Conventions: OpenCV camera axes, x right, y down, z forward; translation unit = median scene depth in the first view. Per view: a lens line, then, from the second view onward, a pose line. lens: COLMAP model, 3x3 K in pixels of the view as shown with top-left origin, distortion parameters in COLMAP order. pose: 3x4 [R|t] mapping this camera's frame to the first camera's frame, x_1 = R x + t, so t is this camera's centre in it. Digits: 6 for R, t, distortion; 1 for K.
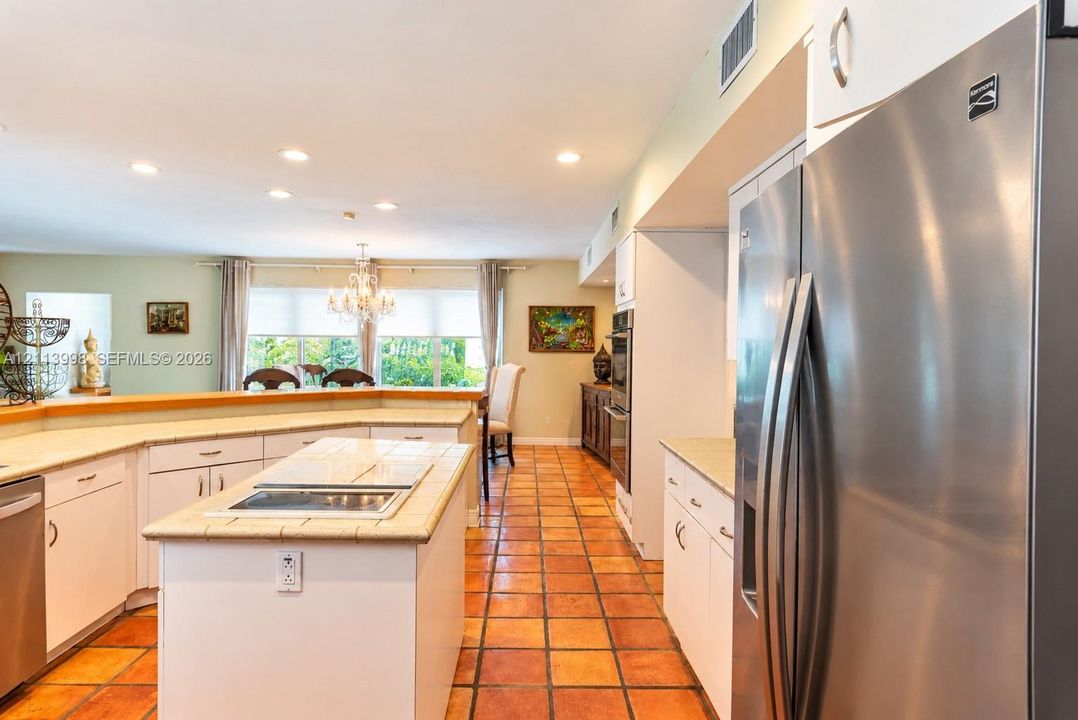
lens RADIAL K [[601.4, 0, 535.8], [0, 601.4, 362.4], [0, 0, 1]] dist [0.000606, -0.011267]
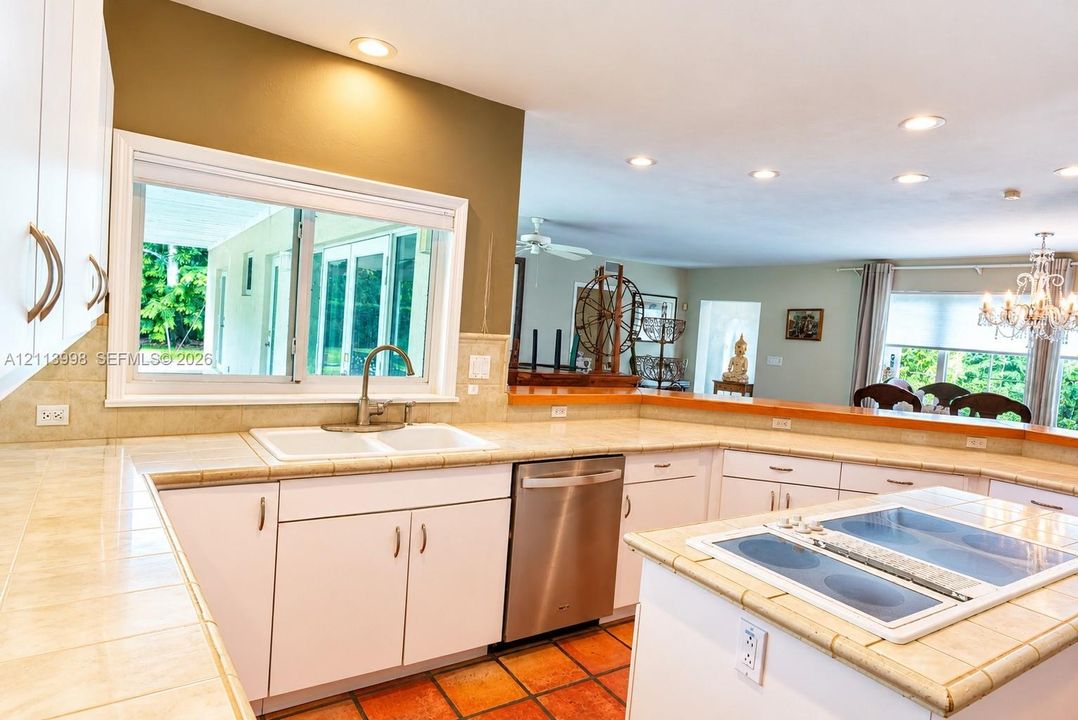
lens RADIAL K [[601.4, 0, 535.8], [0, 601.4, 362.4], [0, 0, 1]] dist [0.000606, -0.011267]
pose [[0.519834, 0.086875, -0.849838, 0.023123], [-0.098825, 0.994252, 0.041188, -0.008588], [0.848532, 0.062574, 0.525431, 0.100968]]
